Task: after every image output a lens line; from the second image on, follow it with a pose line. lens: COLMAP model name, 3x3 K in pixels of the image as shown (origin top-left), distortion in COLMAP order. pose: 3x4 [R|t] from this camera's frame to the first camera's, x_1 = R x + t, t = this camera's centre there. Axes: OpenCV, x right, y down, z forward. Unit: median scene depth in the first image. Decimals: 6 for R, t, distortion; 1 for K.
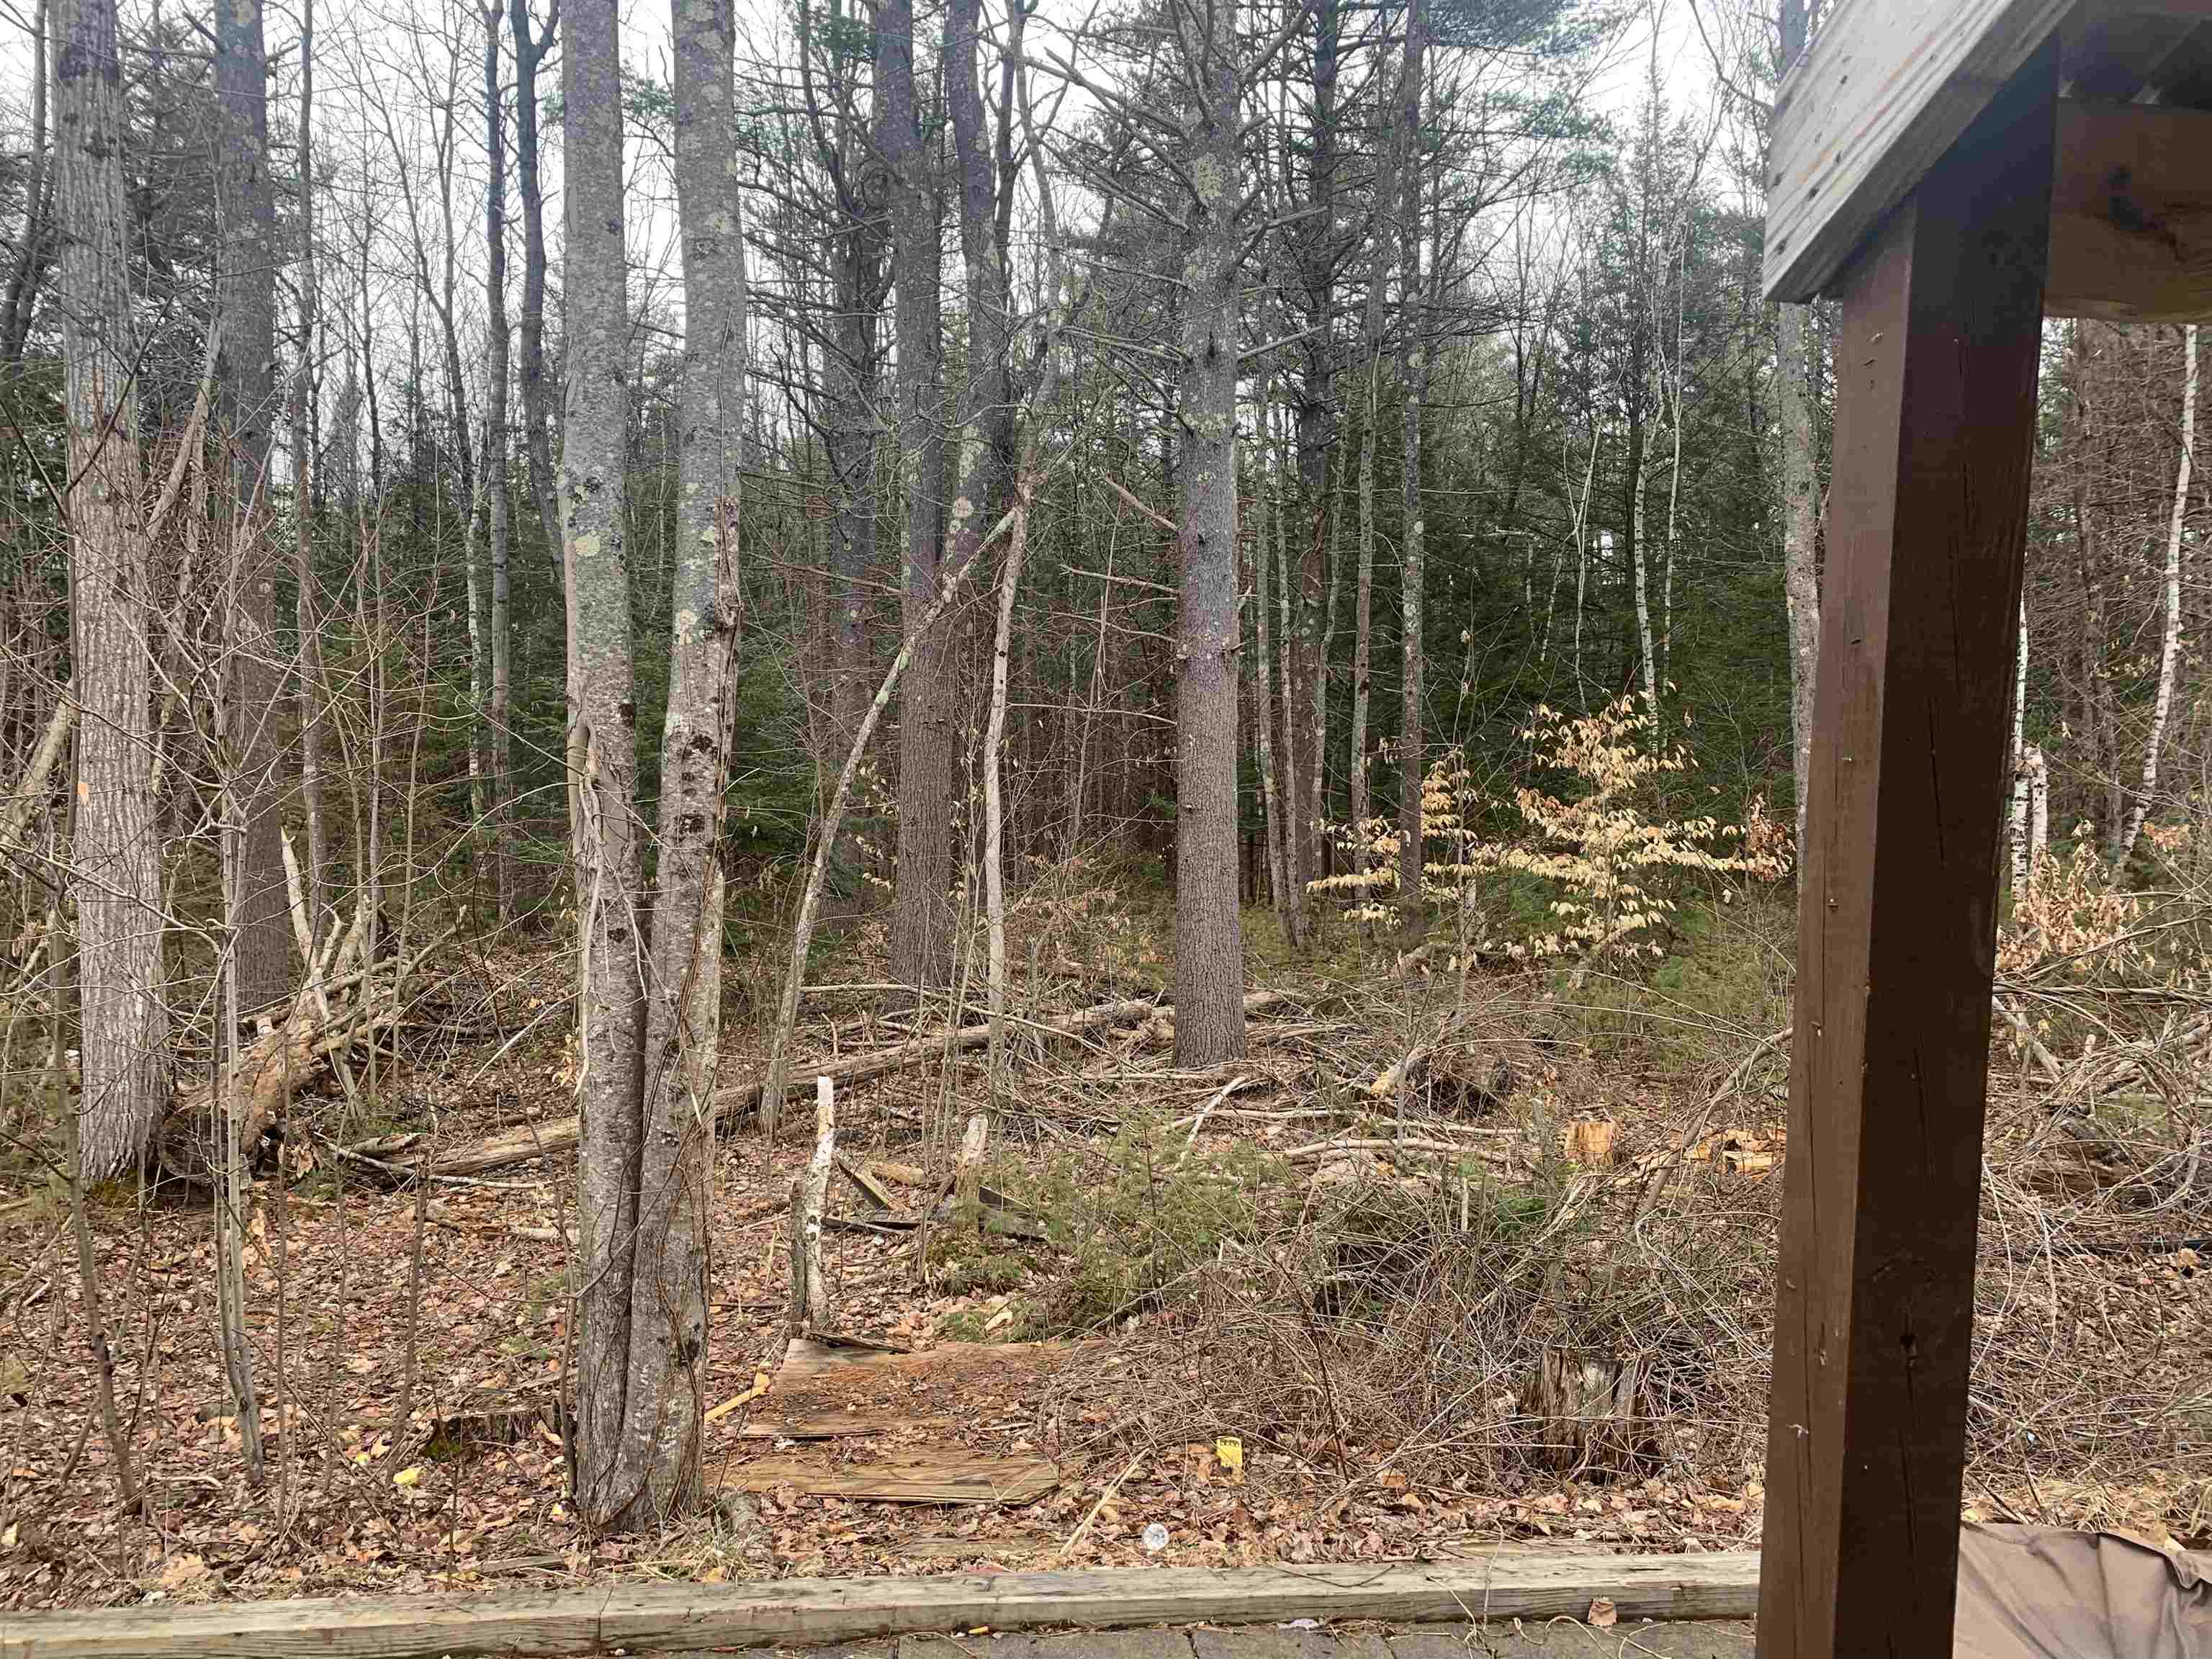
lens RADIAL K [[1680.2, 0, 1106.0], [0, 1680.2, 829.5], [0, 0, 1]] dist [0.068919, -0.097432]
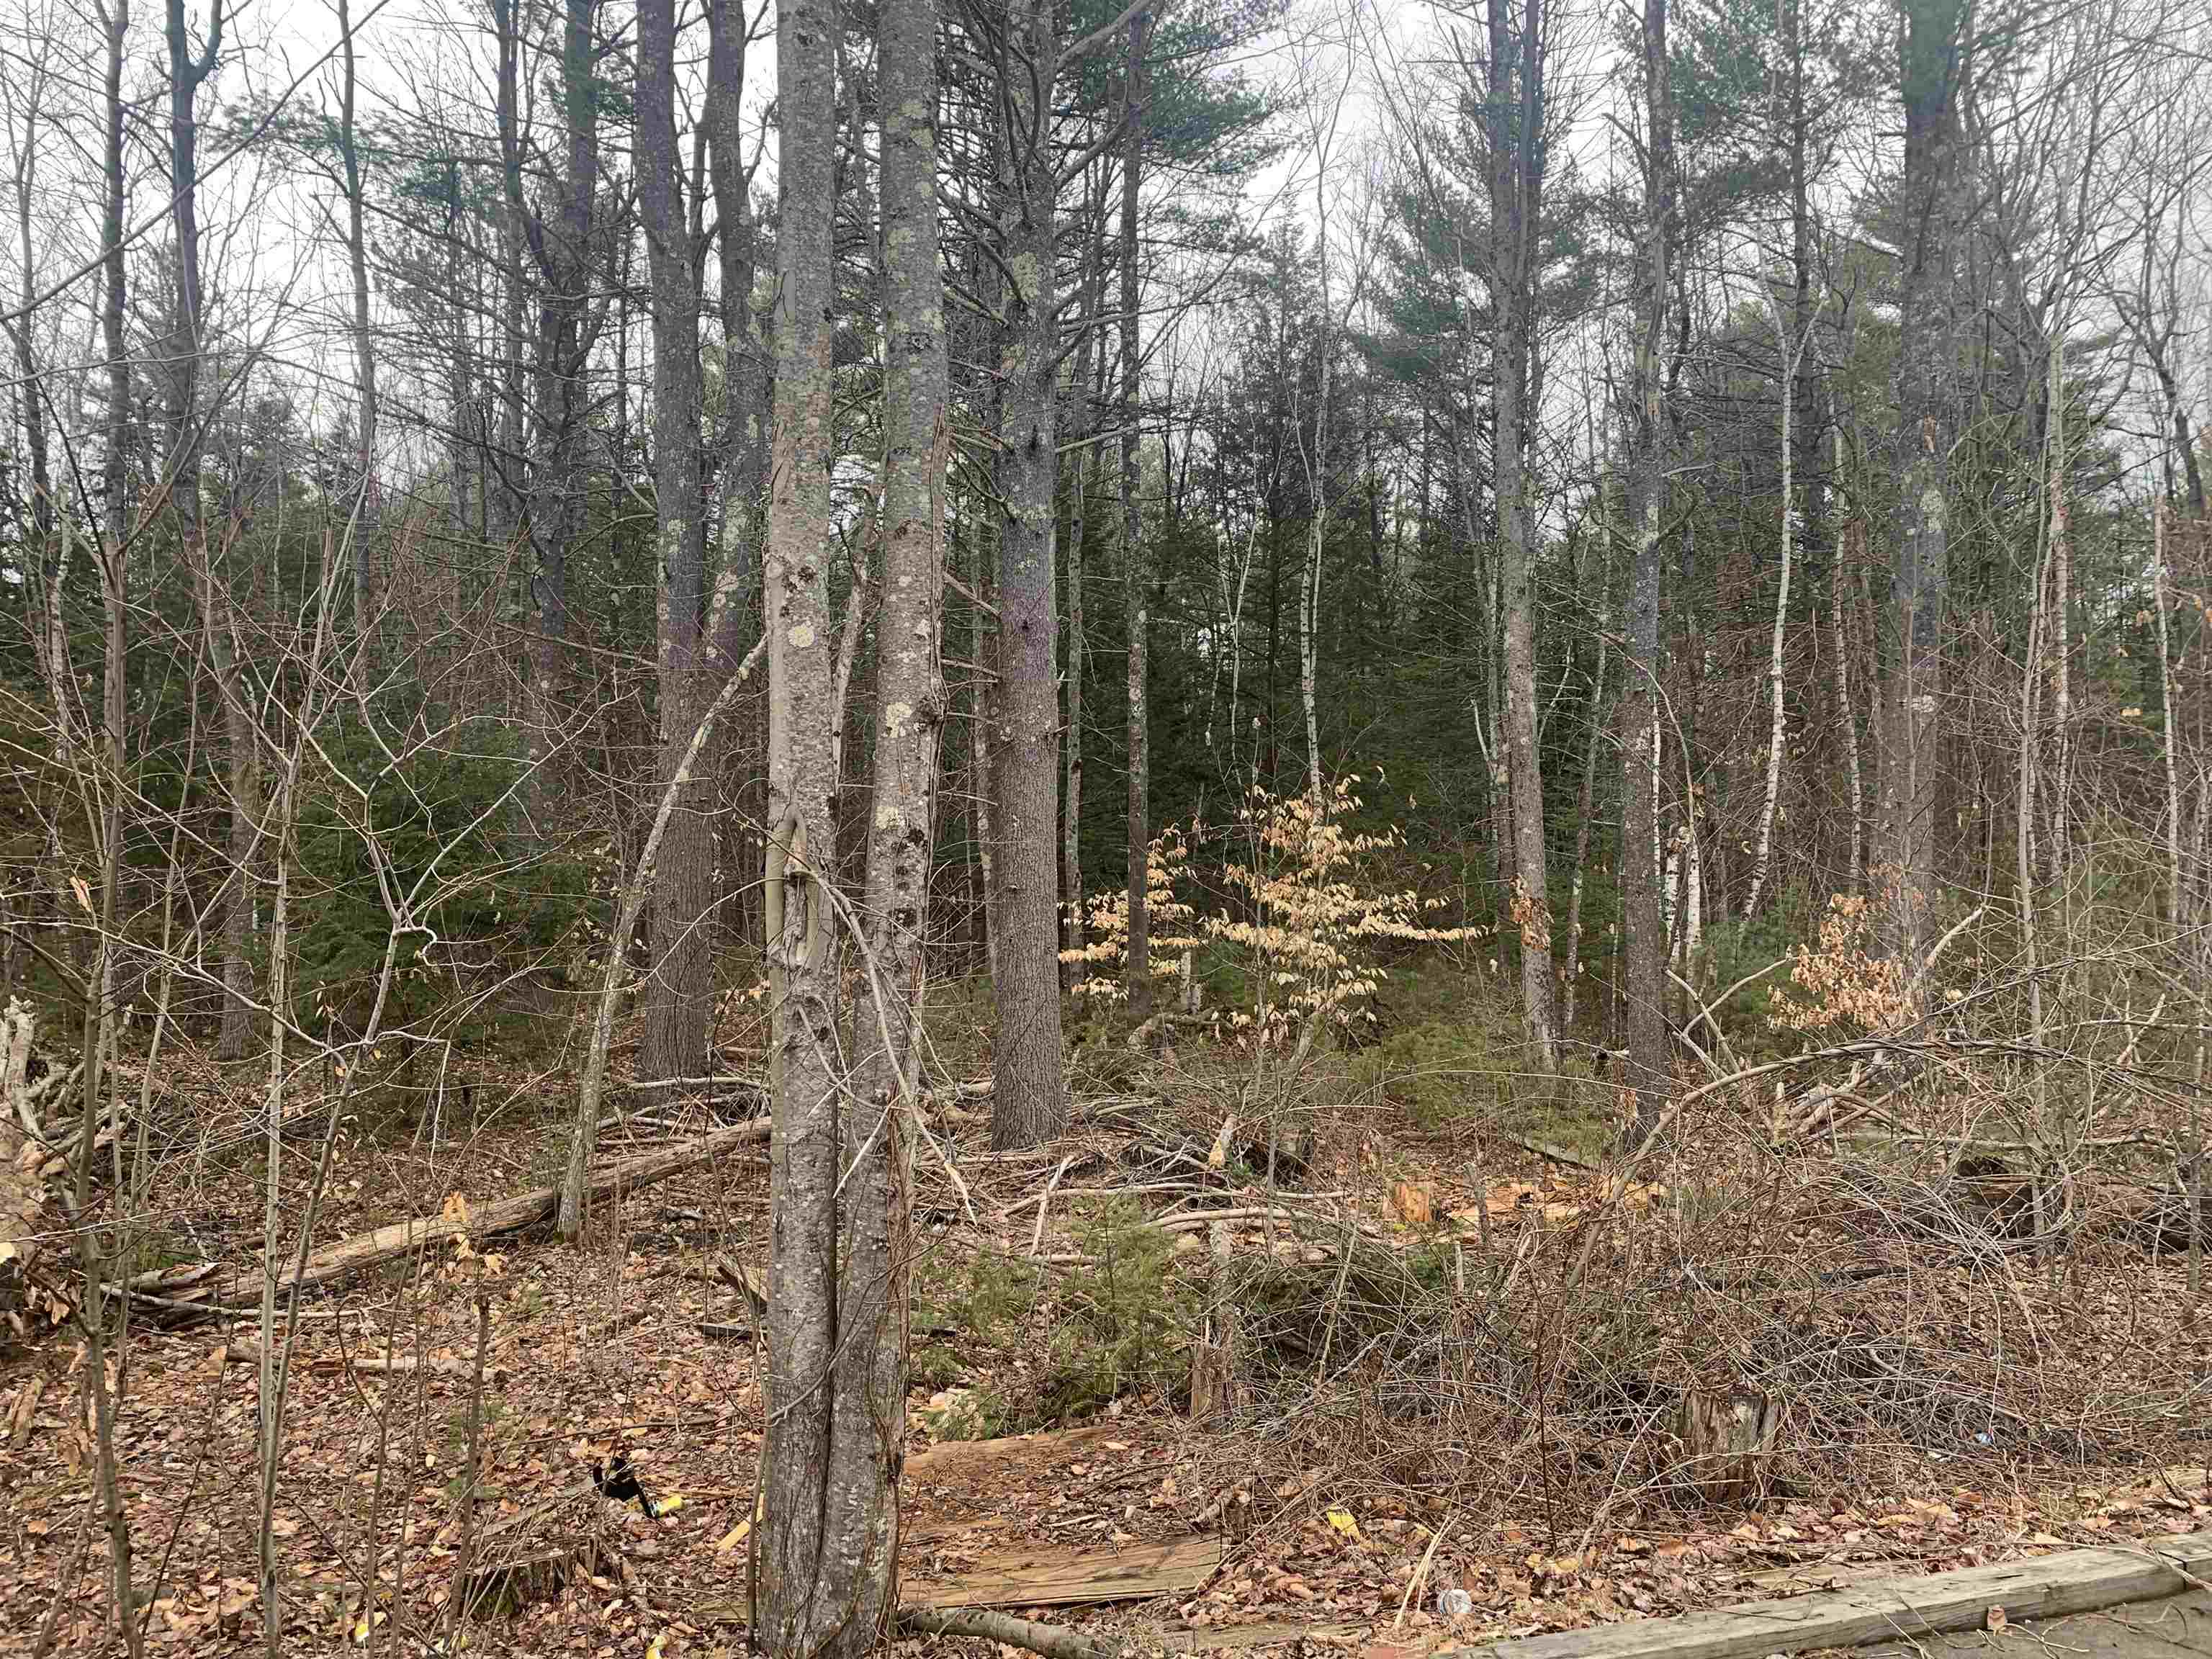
lens RADIAL K [[1682.5, 0, 1106.0], [0, 1682.5, 829.5], [0, 0, 1]] dist [0.079808, -0.103504]
pose [[0.971193, -0.000271, 0.238294, -0.137943], [0.010709, 0.999039, -0.042508, -0.004678], [-0.238054, 0.043835, 0.970262, 0.005815]]
